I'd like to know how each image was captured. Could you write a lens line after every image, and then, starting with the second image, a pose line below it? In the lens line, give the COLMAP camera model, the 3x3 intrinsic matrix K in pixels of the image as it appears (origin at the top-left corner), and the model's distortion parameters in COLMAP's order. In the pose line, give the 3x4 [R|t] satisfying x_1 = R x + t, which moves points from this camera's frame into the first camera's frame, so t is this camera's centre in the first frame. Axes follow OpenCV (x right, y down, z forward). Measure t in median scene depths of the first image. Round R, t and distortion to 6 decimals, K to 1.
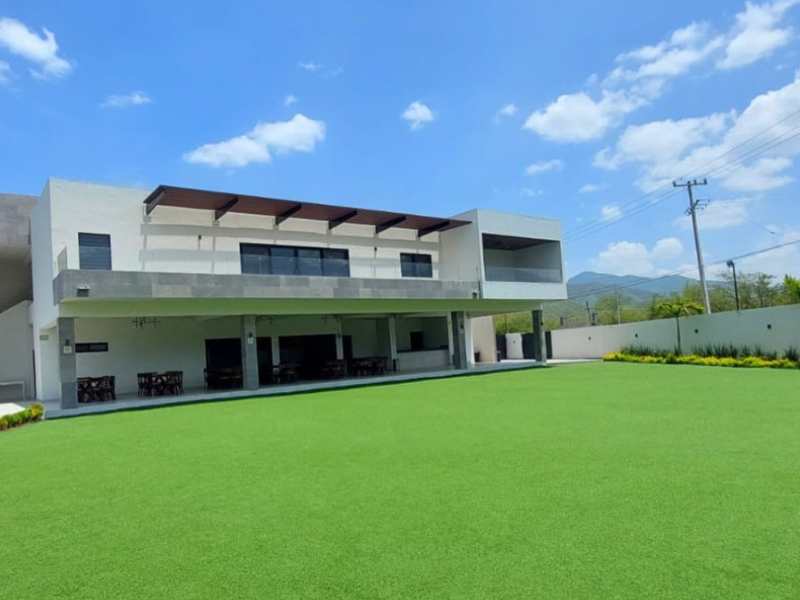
lens RADIAL K [[709.2, 0, 400.3], [0, 709.2, 314.0], [0, 0, 1]] dist [0.066809, -0.005869]
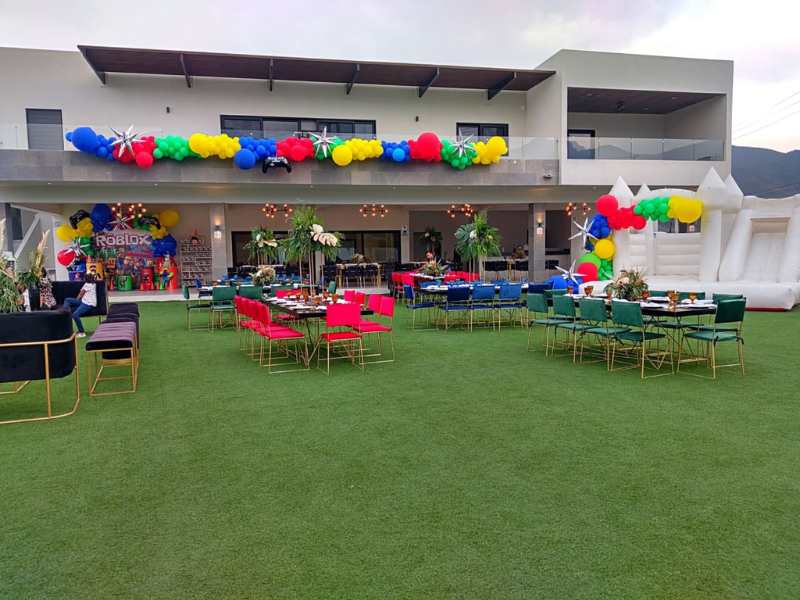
lens RADIAL K [[709.2, 0, 400.3], [0, 709.2, 314.0], [0, 0, 1]] dist [0.066809, -0.005869]
pose [[0.881359, 0.084783, -0.464778, 0.316211], [-0.011349, 0.987282, 0.158575, -0.005499], [0.472311, -0.134486, 0.871112, 0.291304]]
